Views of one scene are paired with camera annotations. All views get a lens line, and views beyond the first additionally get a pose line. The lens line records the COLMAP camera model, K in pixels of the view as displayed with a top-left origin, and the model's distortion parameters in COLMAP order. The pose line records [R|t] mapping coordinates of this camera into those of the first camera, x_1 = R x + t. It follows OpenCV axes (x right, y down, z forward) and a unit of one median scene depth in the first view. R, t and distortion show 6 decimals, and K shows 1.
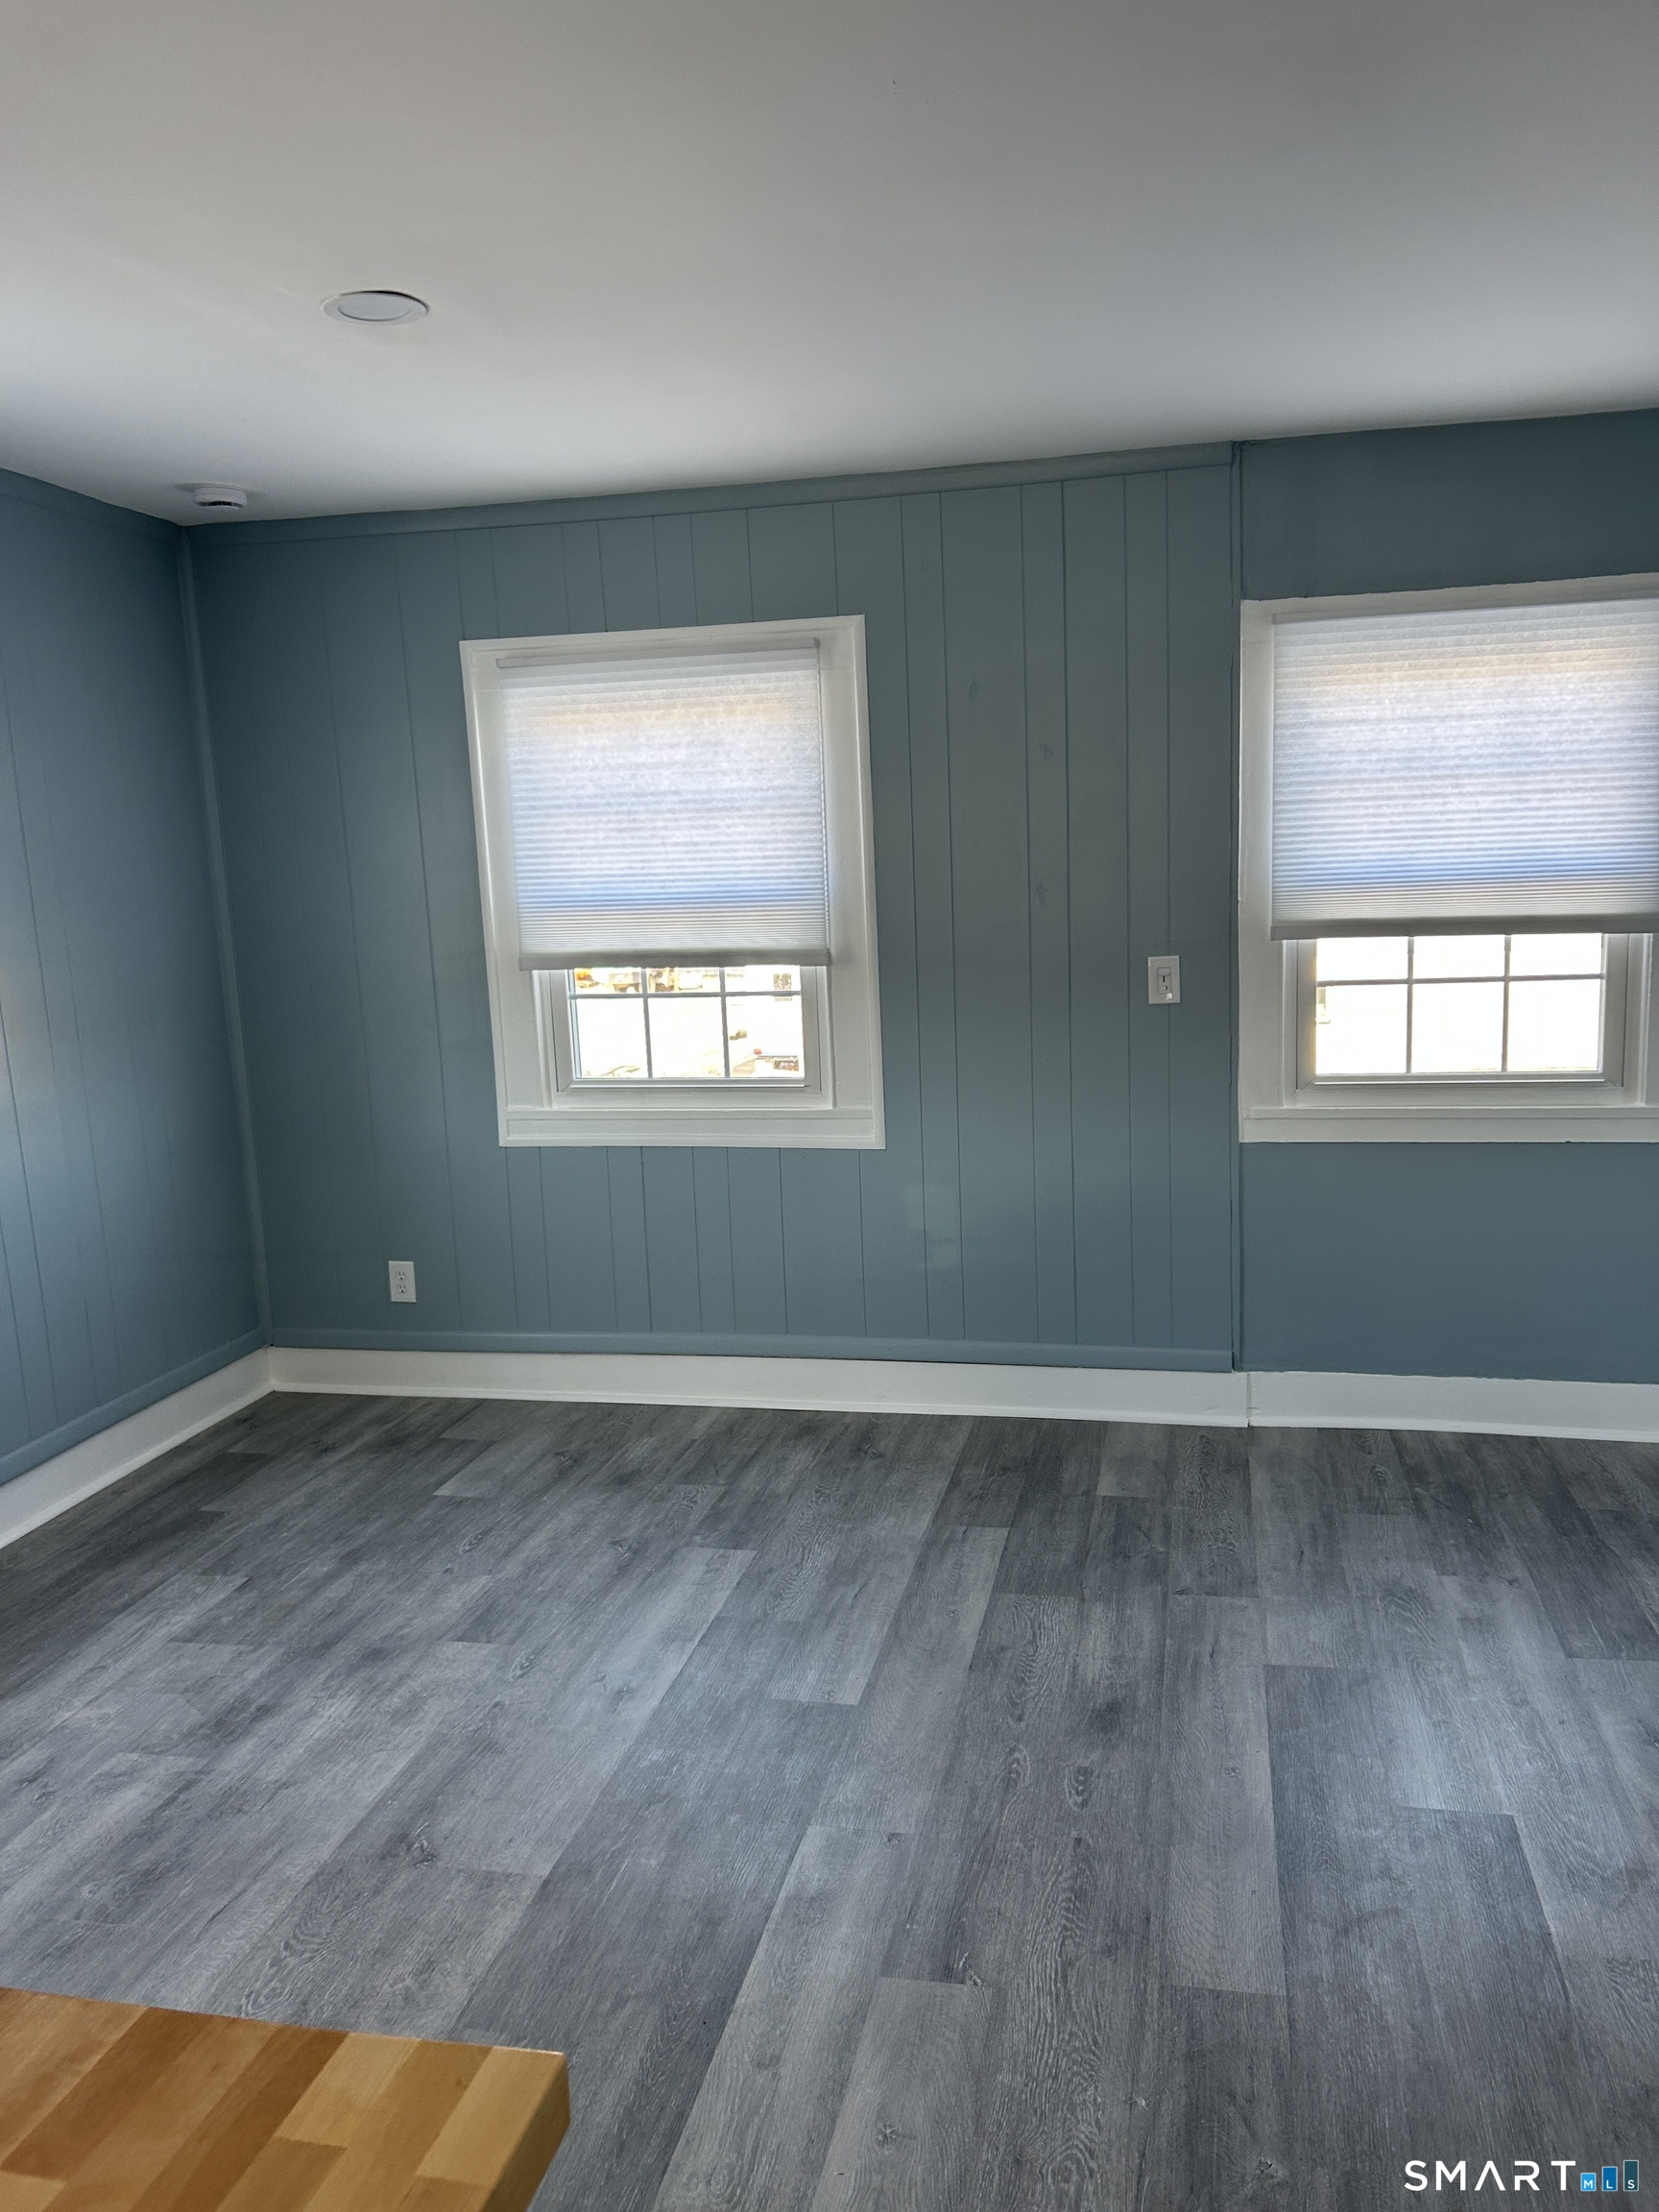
lens RADIAL K [[1664.7, 0, 832.1], [0, 1664.7, 1103.3], [0, 0, 1]] dist [-0.000787, 0.000781]
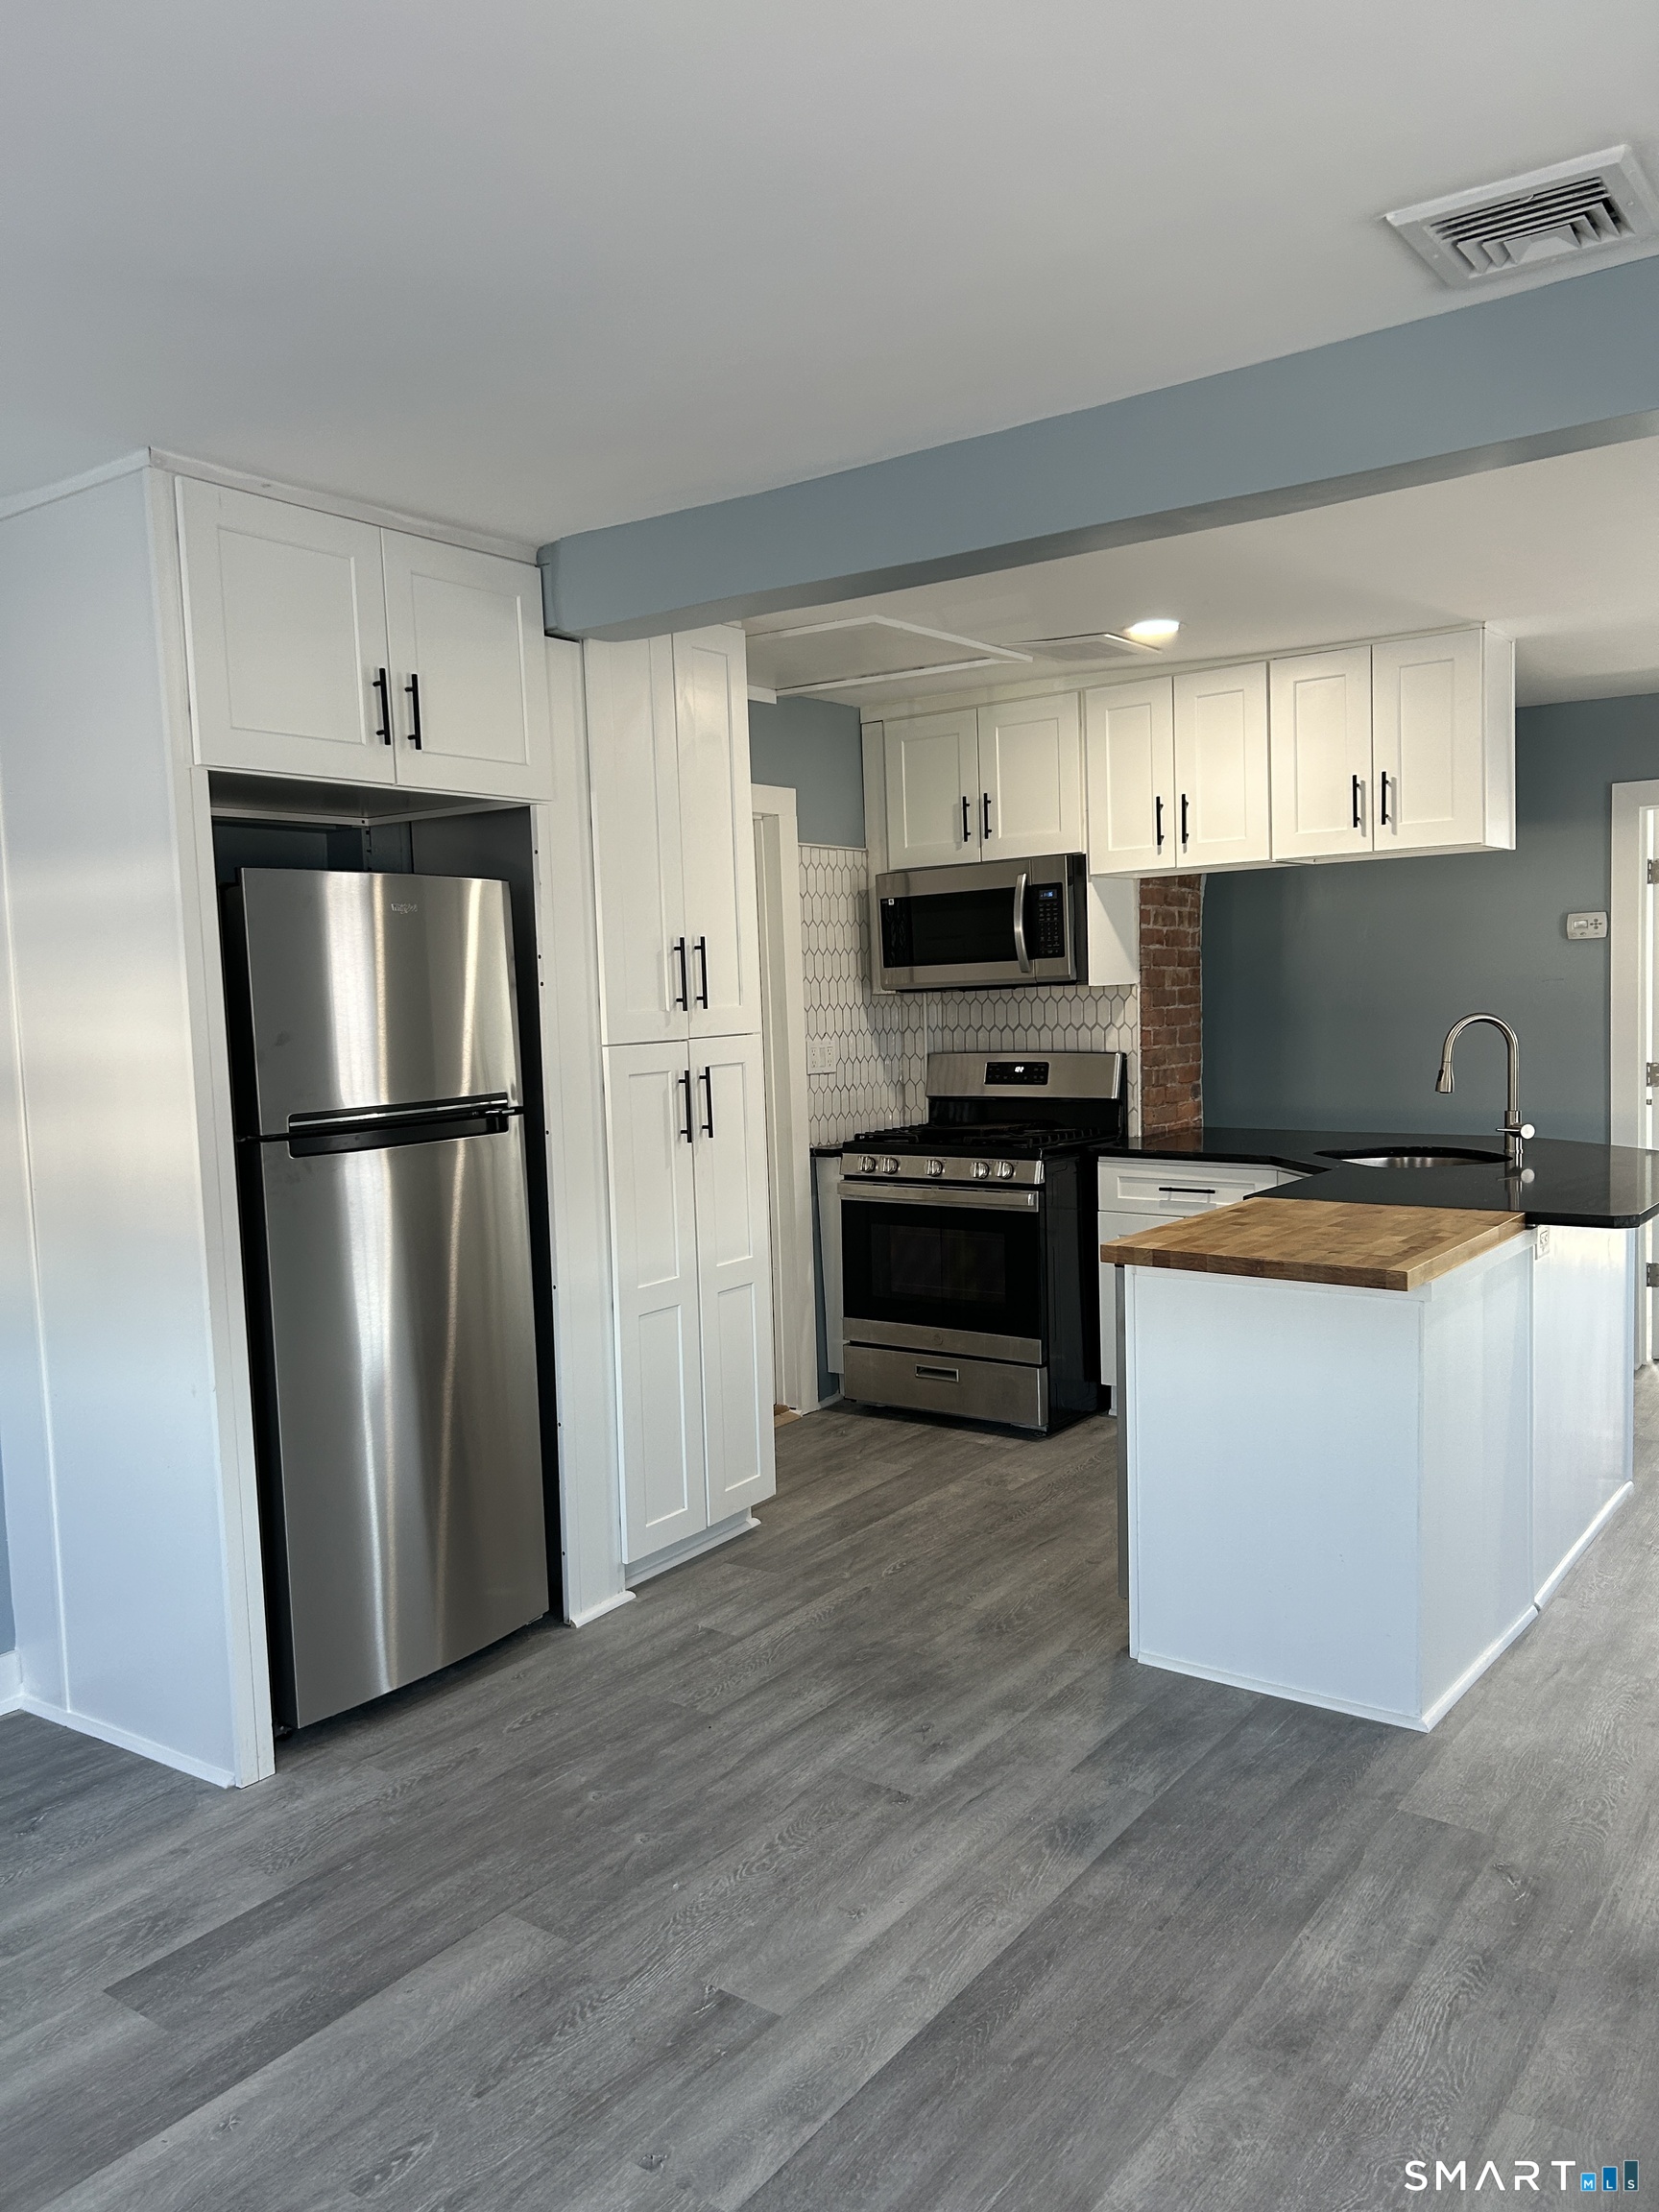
lens RADIAL K [[1664.7, 0, 829.0], [0, 1664.7, 1108.5], [0, 0, 1]] dist [-0.000787, 0.000781]
pose [[-0.916995, 0.036368, 0.397238, -0.448040], [0.122688, 0.973277, 0.194110, -0.244396], [-0.379564, 0.226734, -0.896952, 1.840256]]
